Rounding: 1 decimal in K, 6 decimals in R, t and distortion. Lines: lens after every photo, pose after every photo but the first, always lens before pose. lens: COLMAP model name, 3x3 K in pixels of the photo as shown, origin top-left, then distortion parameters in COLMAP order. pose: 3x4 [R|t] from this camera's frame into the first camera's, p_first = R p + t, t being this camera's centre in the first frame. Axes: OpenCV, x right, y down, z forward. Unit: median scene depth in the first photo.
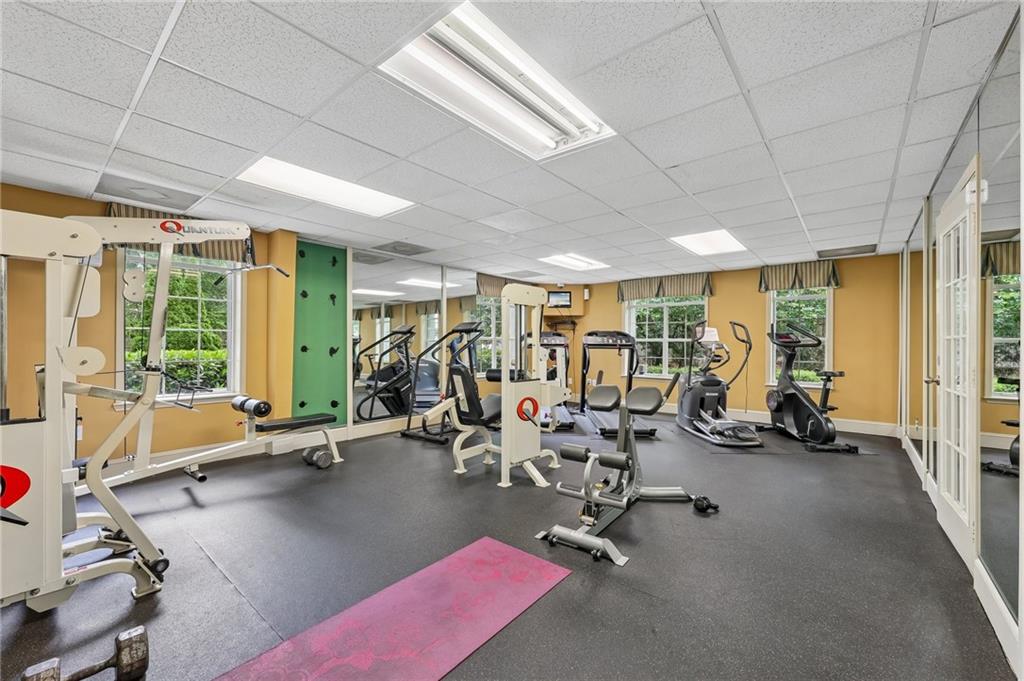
lens RADIAL K [[405.7, 0, 506.1], [0, 405.7, 337.6], [0, 0, 1]] dist [0.000048, -0.000204]
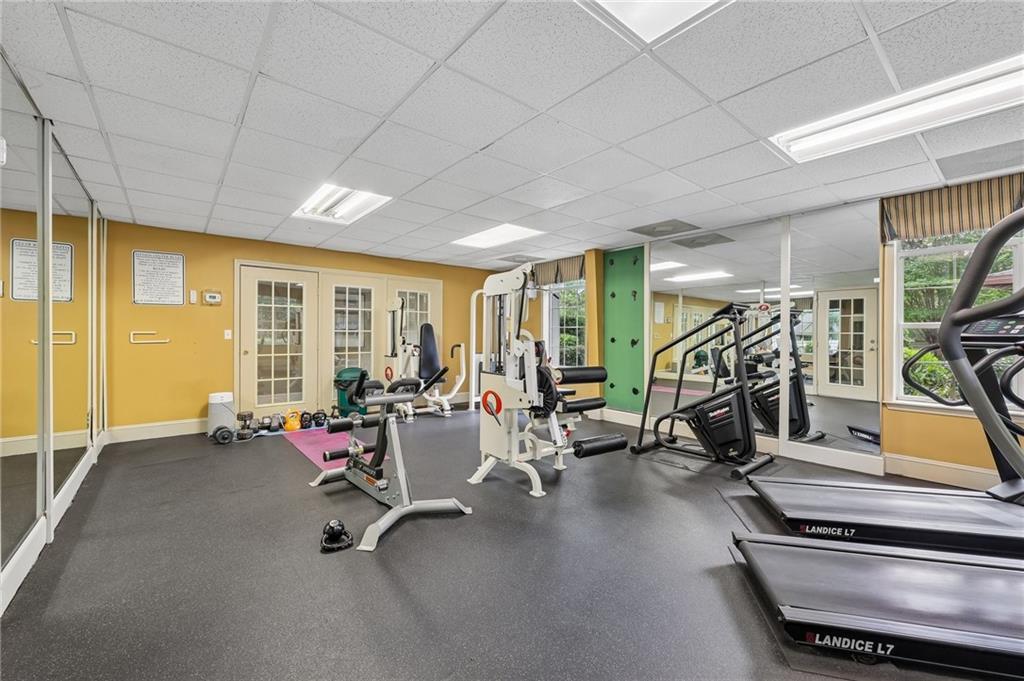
lens RADIAL K [[405.7, 0, 505.7], [0, 405.7, 337.9], [0, 0, 1]] dist [0.000048, -0.000204]
pose [[-0.185240, -0.002753, -0.982689, 0.973094], [-0.005534, 0.999983, -0.001758, 0.023778], [0.982678, 0.005112, -0.185252, 1.188004]]
